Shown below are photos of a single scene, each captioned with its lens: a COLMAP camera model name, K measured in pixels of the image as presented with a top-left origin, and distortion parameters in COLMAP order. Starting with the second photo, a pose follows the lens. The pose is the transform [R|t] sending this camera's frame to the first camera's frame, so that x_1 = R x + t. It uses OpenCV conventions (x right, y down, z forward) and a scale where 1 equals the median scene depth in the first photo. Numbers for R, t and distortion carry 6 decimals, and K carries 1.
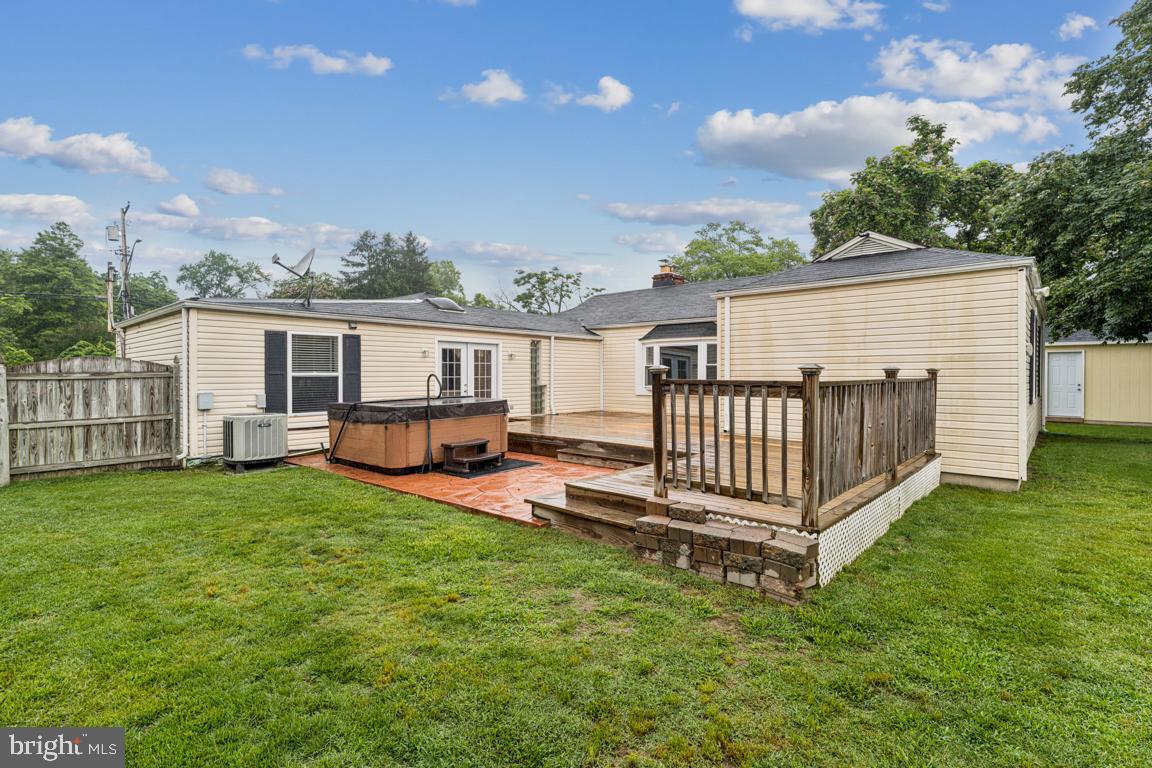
lens RADIAL K [[553.4, 0, 577.3], [0, 553.4, 385.2], [0, 0, 1]] dist [0.000164, -0.000047]
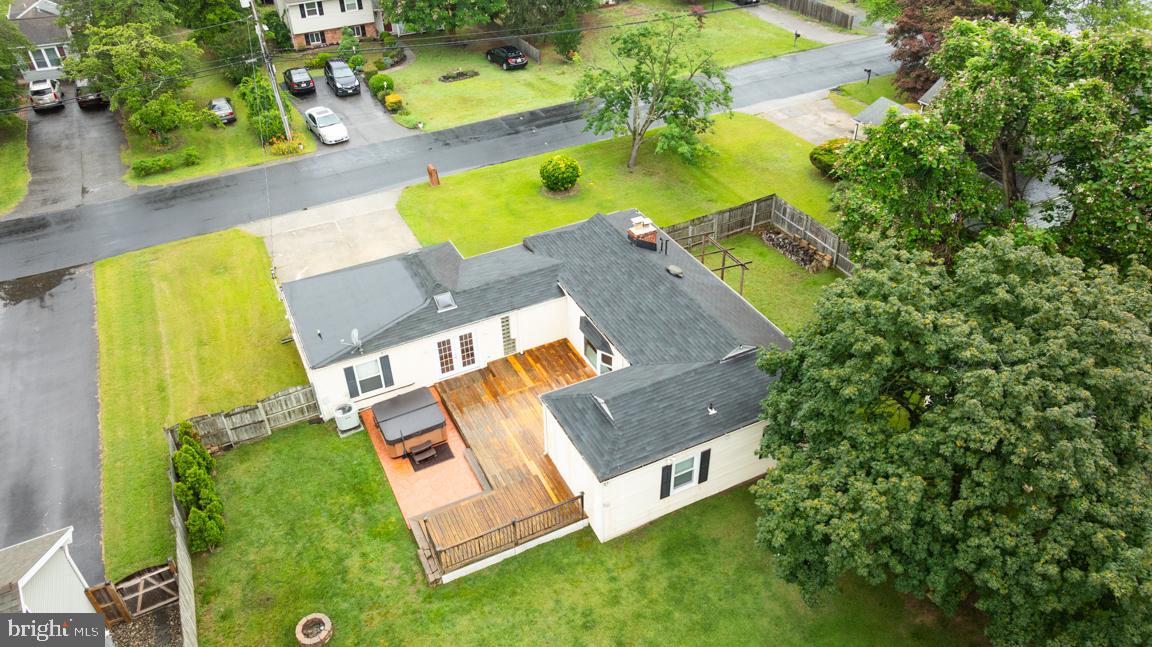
lens RADIAL K [[795.6, 0, 574.4], [0, 795.6, 321.5], [0, 0, 1]] dist [-0.002101, -0.000225]
pose [[0.926891, 0.210121, -0.311002, 1.153669], [0.008472, 0.816685, 0.577022, -1.956850], [0.375235, -0.537471, 0.755198, -0.873501]]
